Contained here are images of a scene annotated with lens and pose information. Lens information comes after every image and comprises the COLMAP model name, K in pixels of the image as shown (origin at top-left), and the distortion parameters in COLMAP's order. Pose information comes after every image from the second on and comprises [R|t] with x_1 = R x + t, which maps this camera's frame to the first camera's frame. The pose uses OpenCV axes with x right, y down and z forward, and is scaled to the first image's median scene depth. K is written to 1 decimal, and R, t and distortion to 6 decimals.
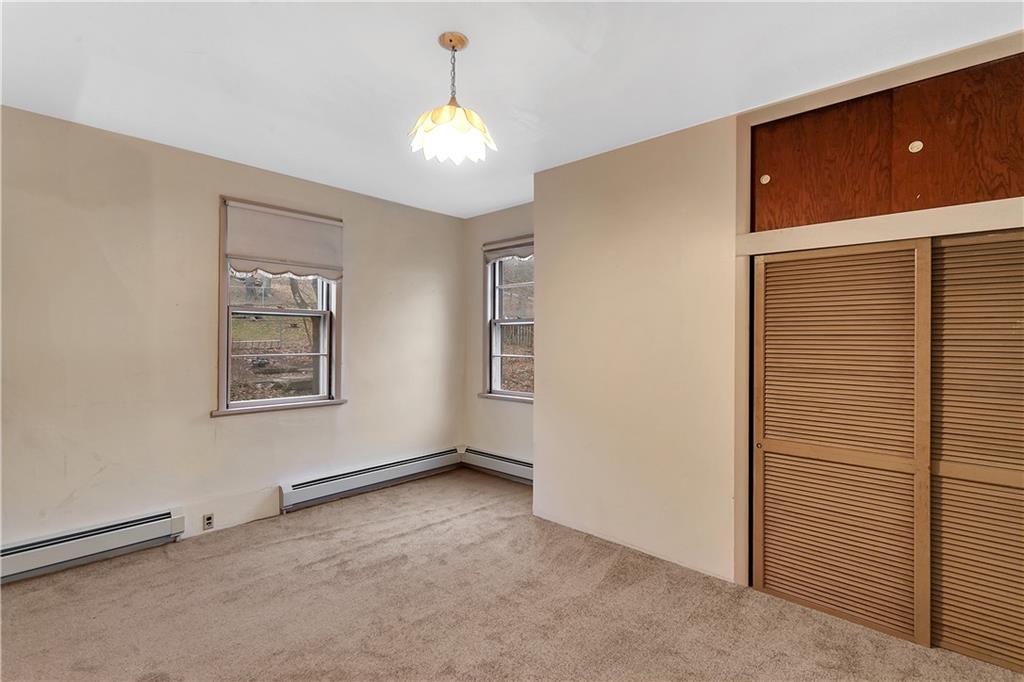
lens RADIAL K [[481.5, 0, 510.3], [0, 481.5, 338.3], [0, 0, 1]] dist [0.001297, -0.000018]
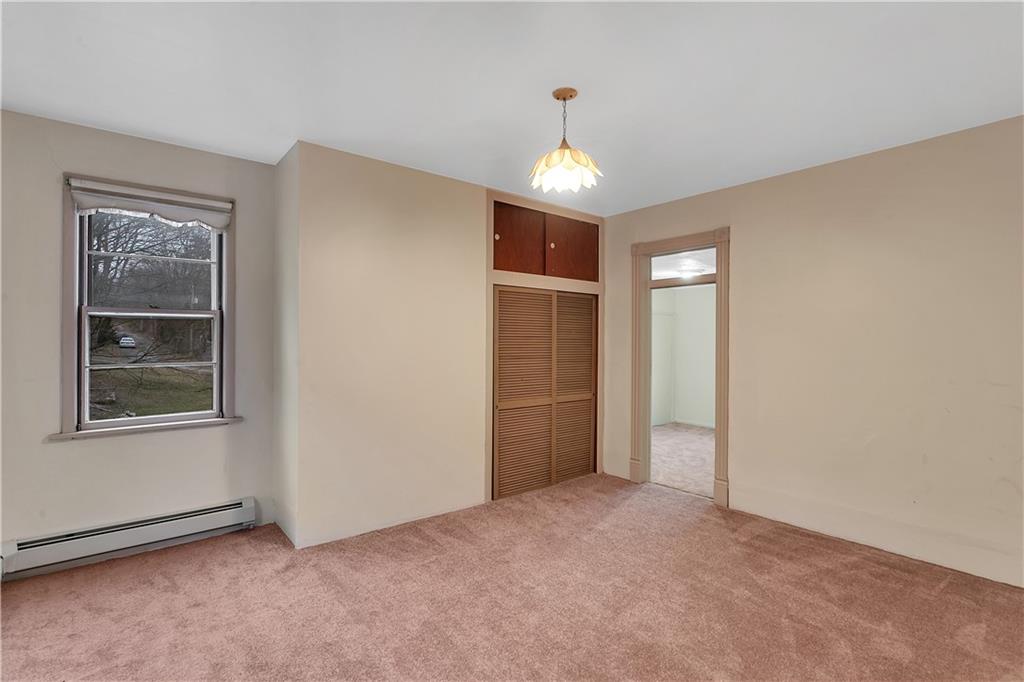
lens RADIAL K [[481.5, 0, 510.3], [0, 481.5, 340.6], [0, 0, 1]] dist [0.001297, -0.000018]
pose [[0.145189, -0.007794, 0.989373, -1.009088], [-0.005205, 0.999949, 0.008641, -0.006807], [-0.989390, -0.006404, 0.145141, 0.723356]]
